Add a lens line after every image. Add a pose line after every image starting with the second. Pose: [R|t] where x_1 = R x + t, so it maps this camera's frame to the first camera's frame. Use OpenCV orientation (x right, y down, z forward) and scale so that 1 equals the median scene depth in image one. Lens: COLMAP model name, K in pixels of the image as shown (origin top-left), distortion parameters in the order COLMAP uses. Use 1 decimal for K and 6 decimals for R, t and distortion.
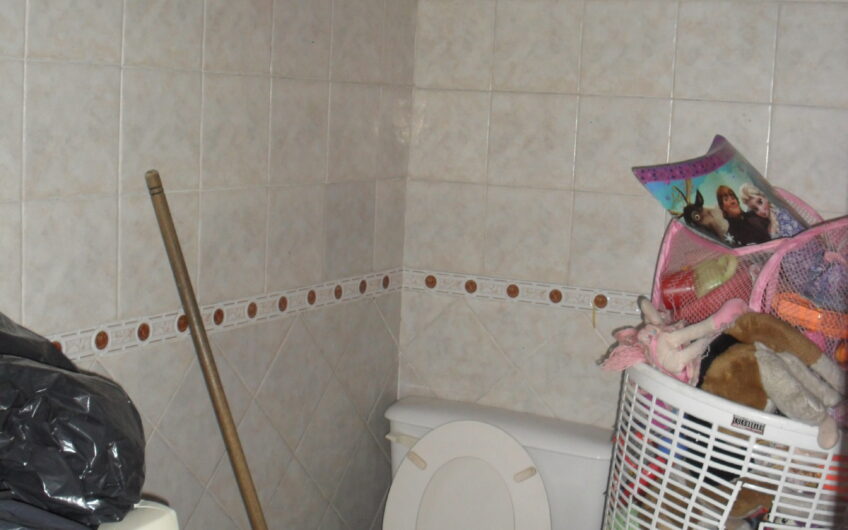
lens RADIAL K [[1262.6, 0, 424.0], [0, 1262.6, 265.0], [0, 0, 1]] dist [-0.162292, 0.041788]
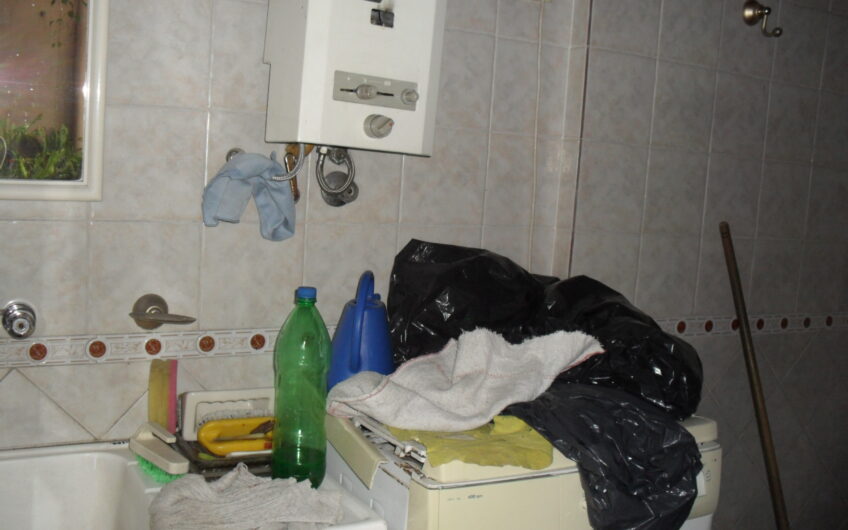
lens RADIAL K [[896.5, 0, 410.6], [0, 896.5, 265.6], [0, 0, 1]] dist [-0.223453, 0.289973]
pose [[0.846352, 0.079880, -0.526600, 0.027617], [-0.098199, 0.995143, -0.006873, 0.023400], [0.523493, 0.057529, 0.850086, -0.114794]]
